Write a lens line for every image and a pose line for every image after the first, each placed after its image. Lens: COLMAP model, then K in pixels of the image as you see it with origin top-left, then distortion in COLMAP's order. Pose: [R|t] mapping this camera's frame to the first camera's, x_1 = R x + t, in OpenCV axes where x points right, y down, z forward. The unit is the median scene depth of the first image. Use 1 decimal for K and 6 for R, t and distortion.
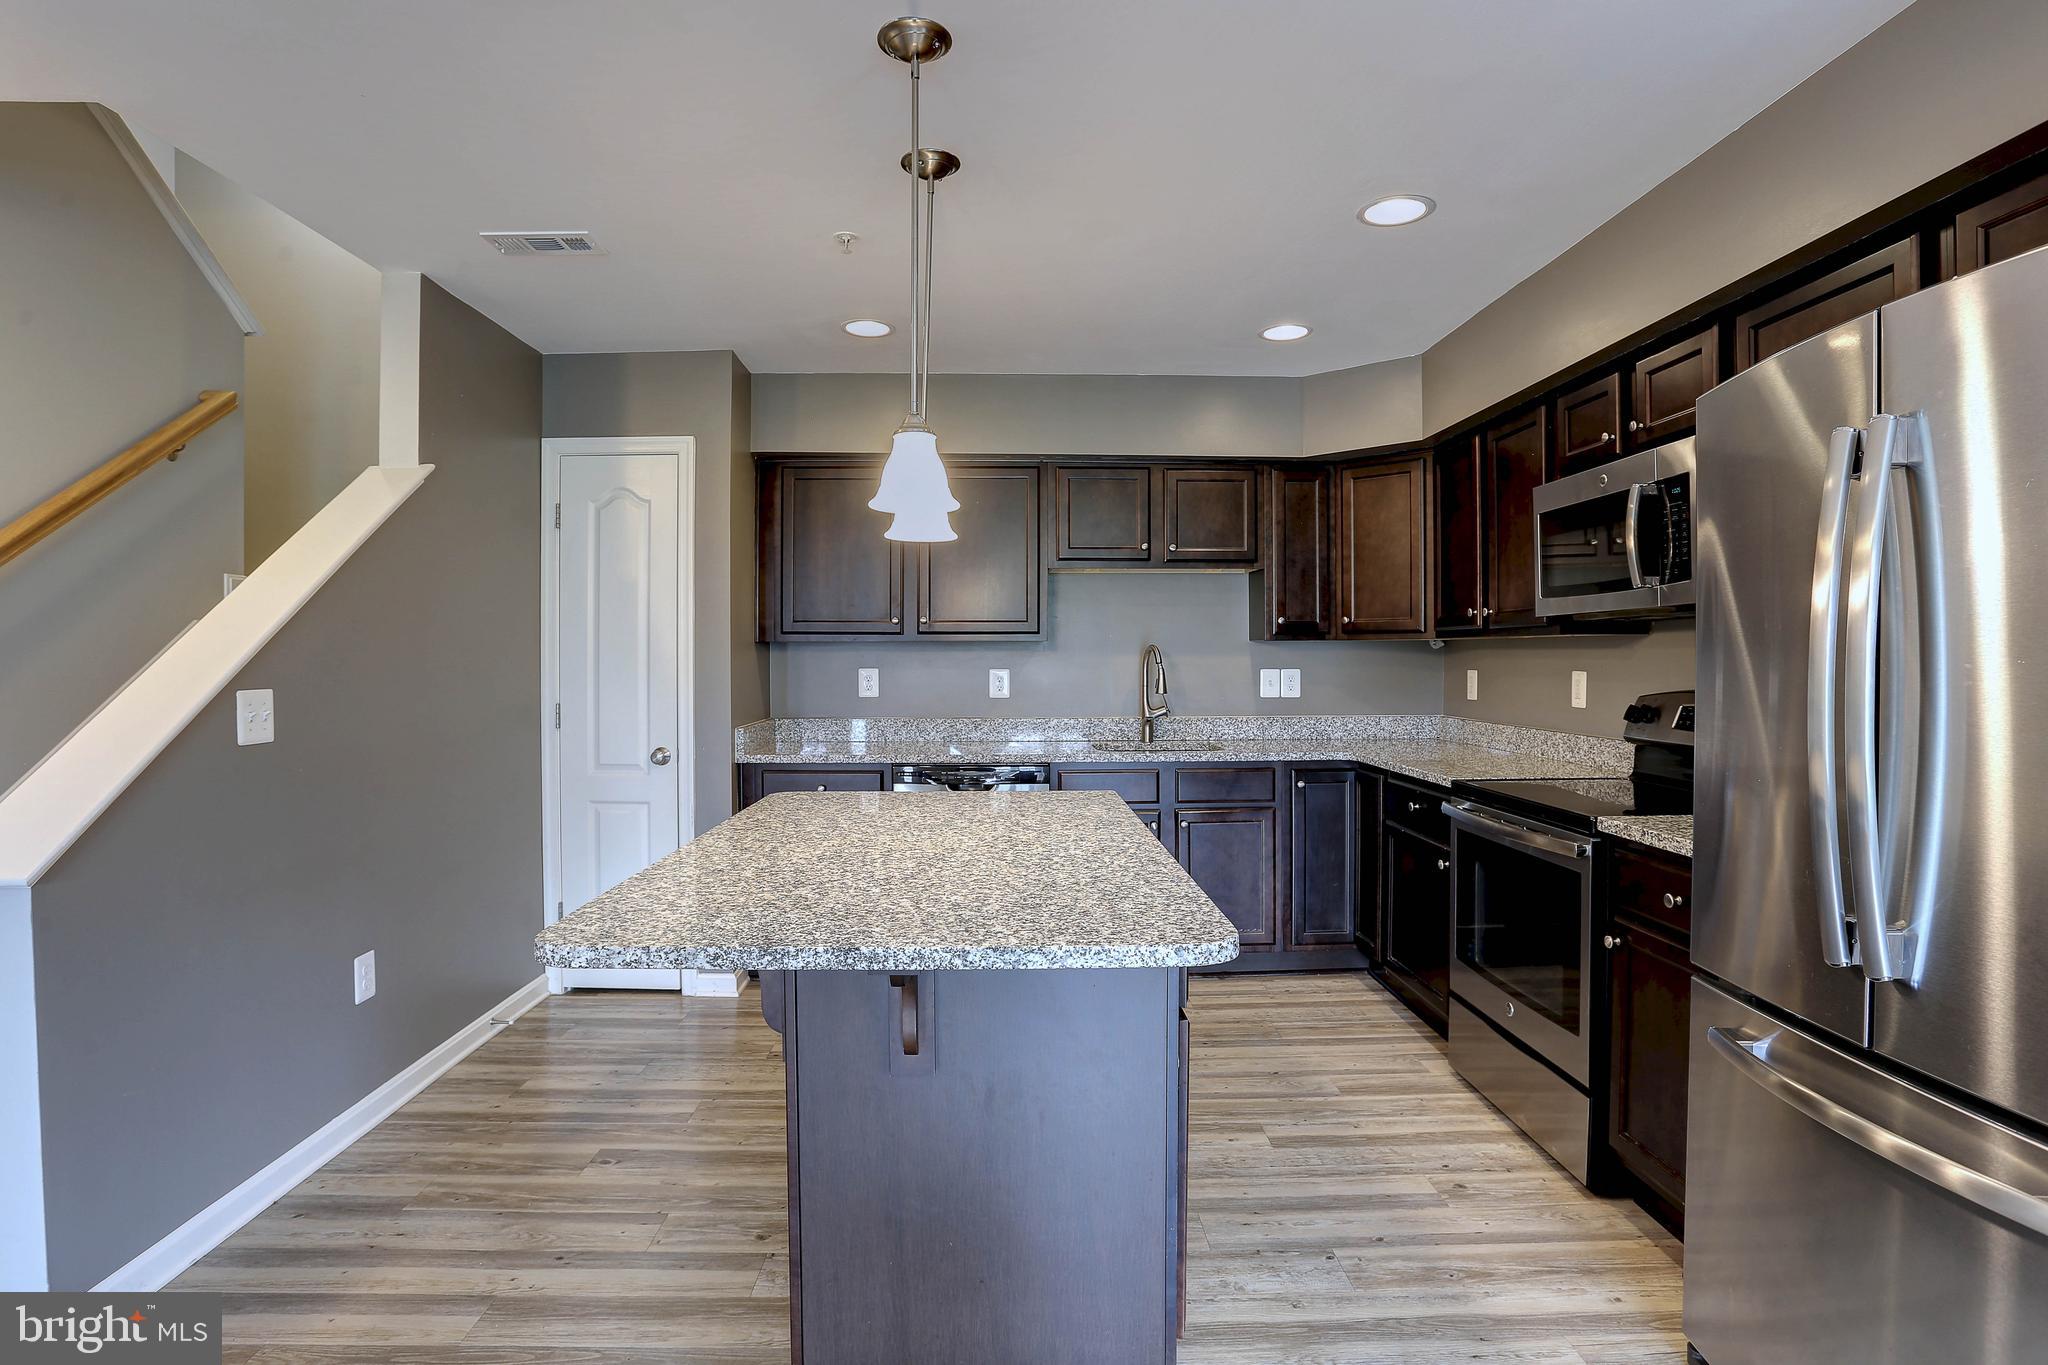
lens RADIAL K [[1002.3, 0, 1002.2], [0, 1002.3, 678.4], [0, 0, 1]] dist [-0.076154, 0.036223]
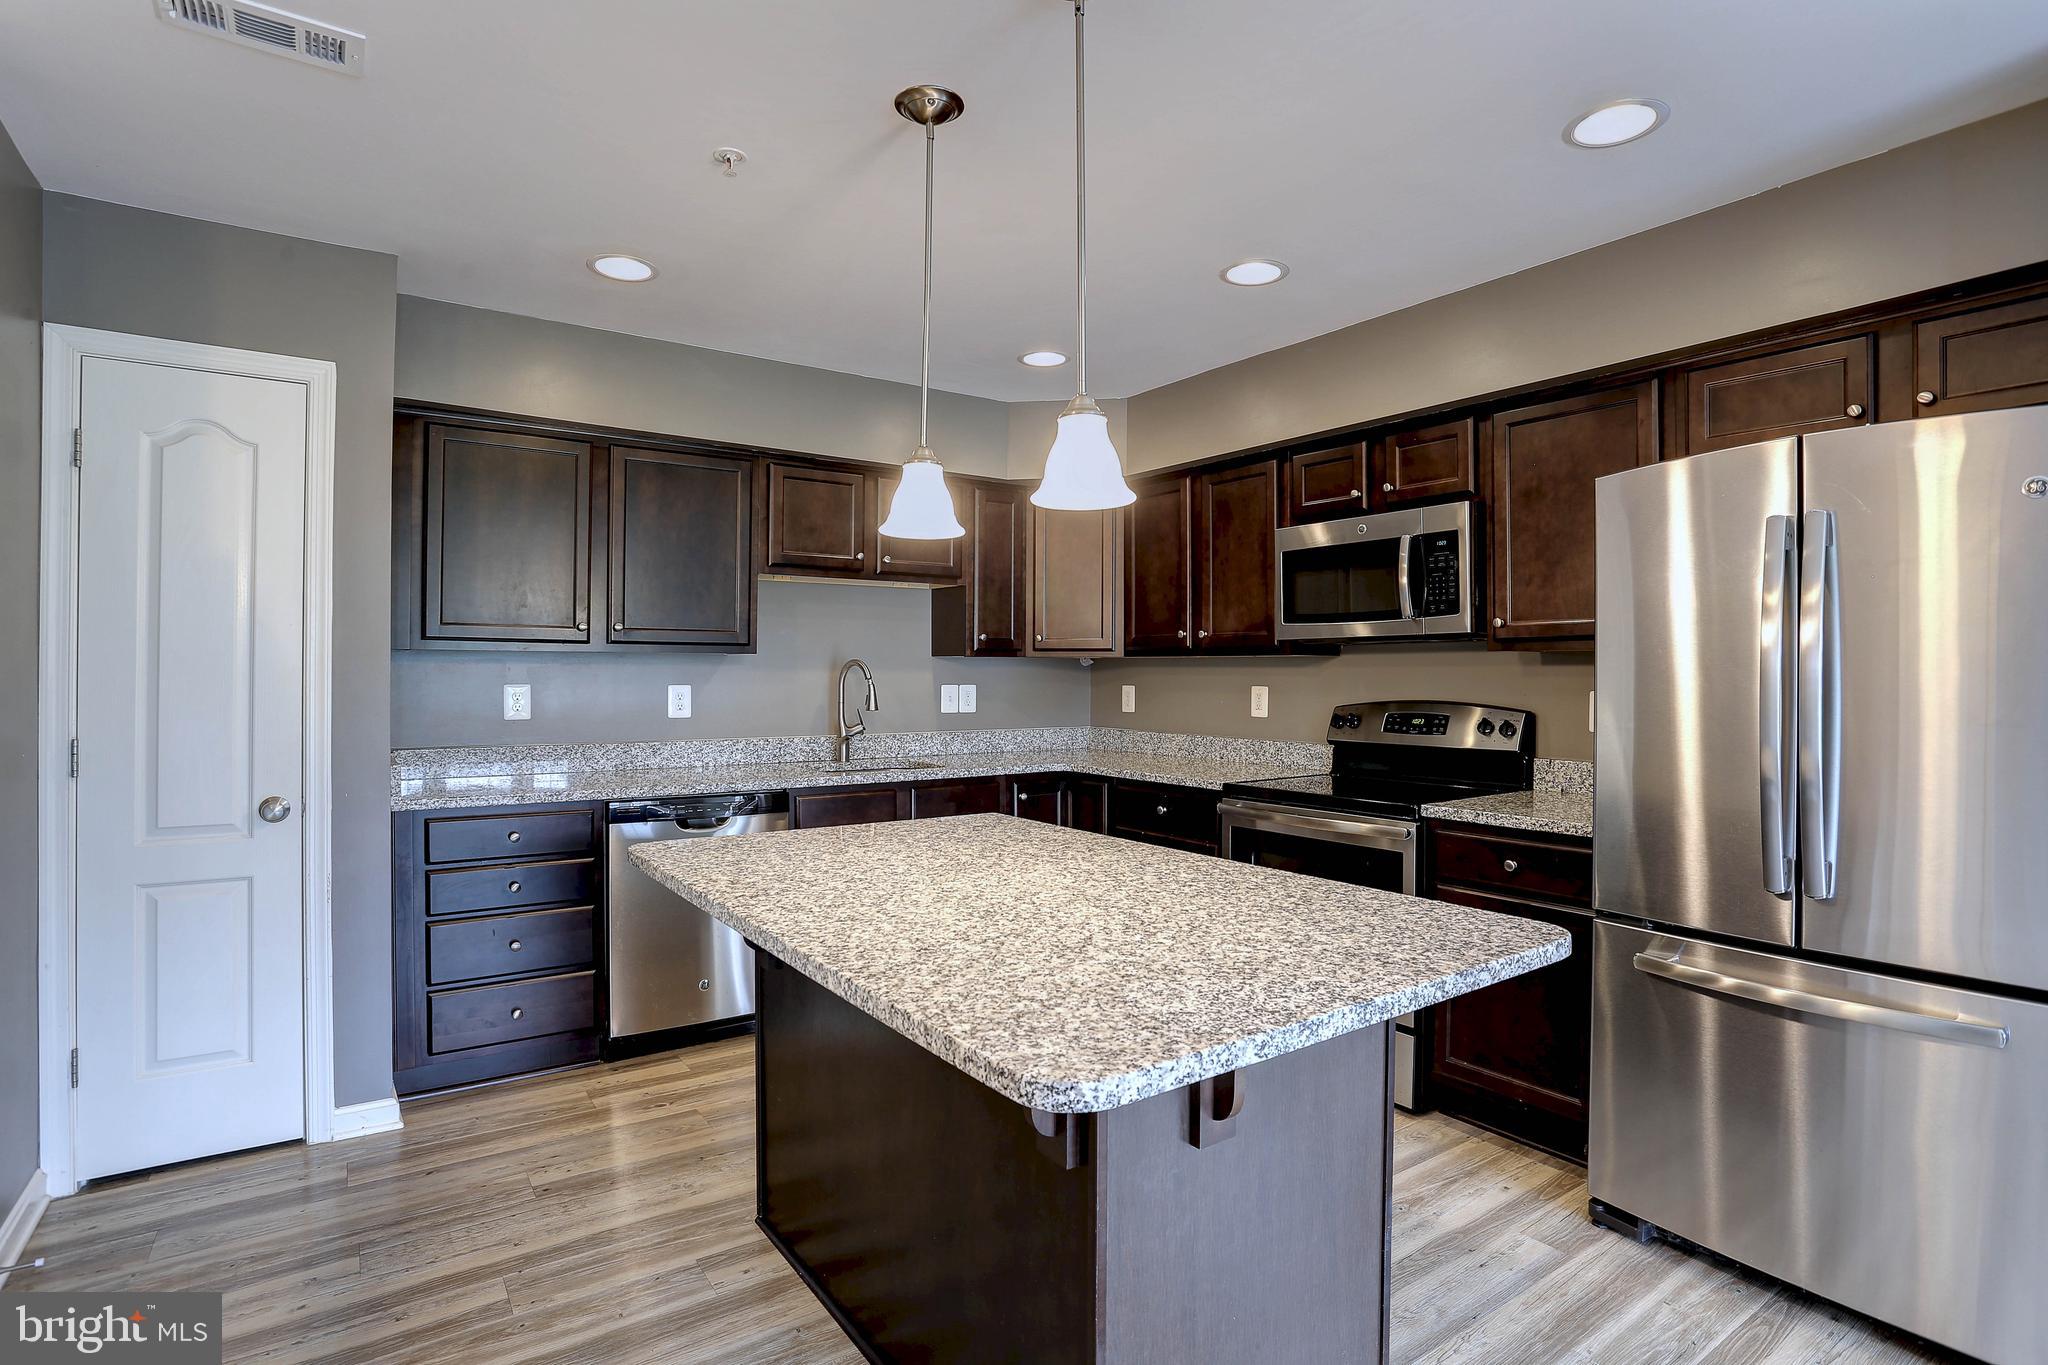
lens RADIAL K [[1002.3, 0, 1002.2], [0, 1002.3, 678.4], [0, 0, 1]] dist [-0.076154, 0.036223]
pose [[0.836101, 0.002796, 0.548569, -0.290261], [0.006040, 0.999879, -0.014303, -0.001170], [-0.548543, 0.015272, 0.835983, 0.143720]]
